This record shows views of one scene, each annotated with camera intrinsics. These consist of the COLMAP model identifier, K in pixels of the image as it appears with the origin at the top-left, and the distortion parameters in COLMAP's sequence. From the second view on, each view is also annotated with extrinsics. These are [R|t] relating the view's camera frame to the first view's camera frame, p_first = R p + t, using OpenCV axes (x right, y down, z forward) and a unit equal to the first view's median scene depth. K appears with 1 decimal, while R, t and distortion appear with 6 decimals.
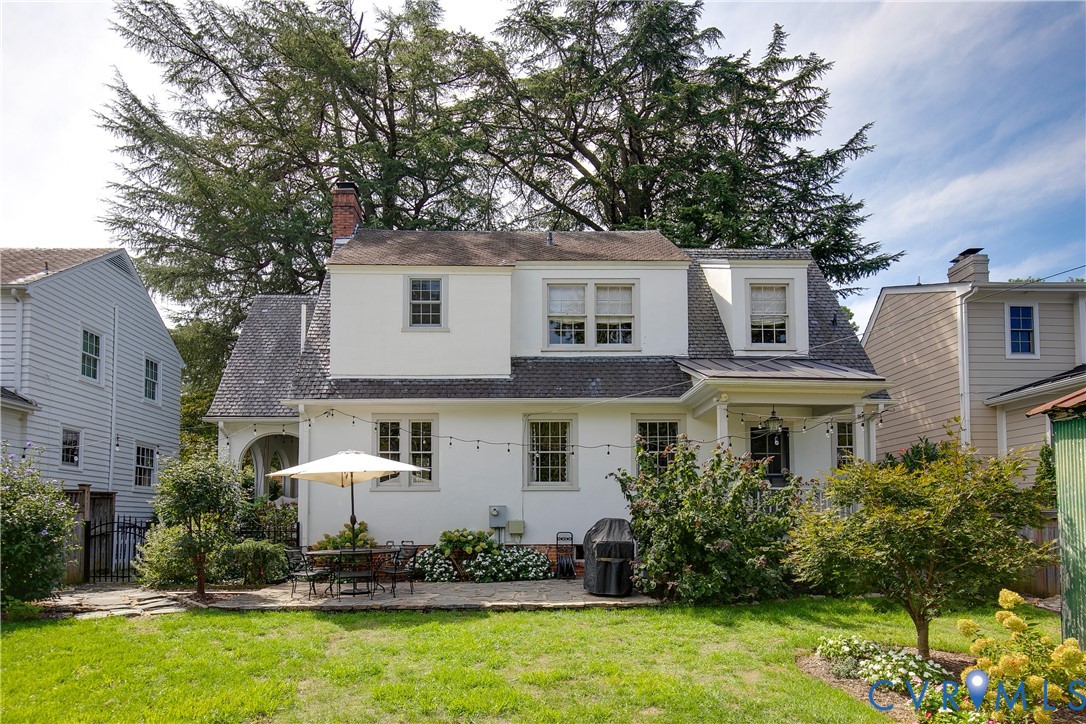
lens RADIAL K [[637.1, 0, 543.0], [0, 637.1, 362.0], [0, 0, 1]] dist [-0.000725, -0.000225]
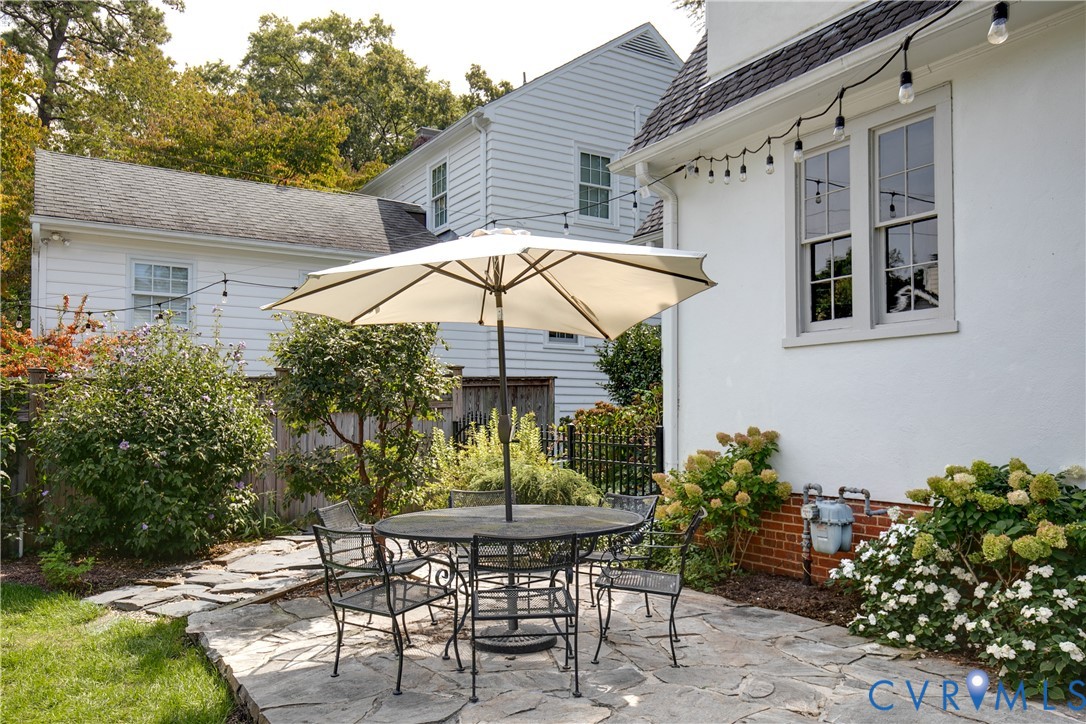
lens RADIAL K [[852.1, 0, 543.0], [0, 852.1, 362.0], [0, 0, 1]] dist [-0.004127, -0.000070]
pose [[0.474771, -0.050128, -0.878681, 0.069862], [0.208200, 0.976436, 0.056790, 0.114557], [0.855129, -0.209904, 0.474020, 0.481914]]
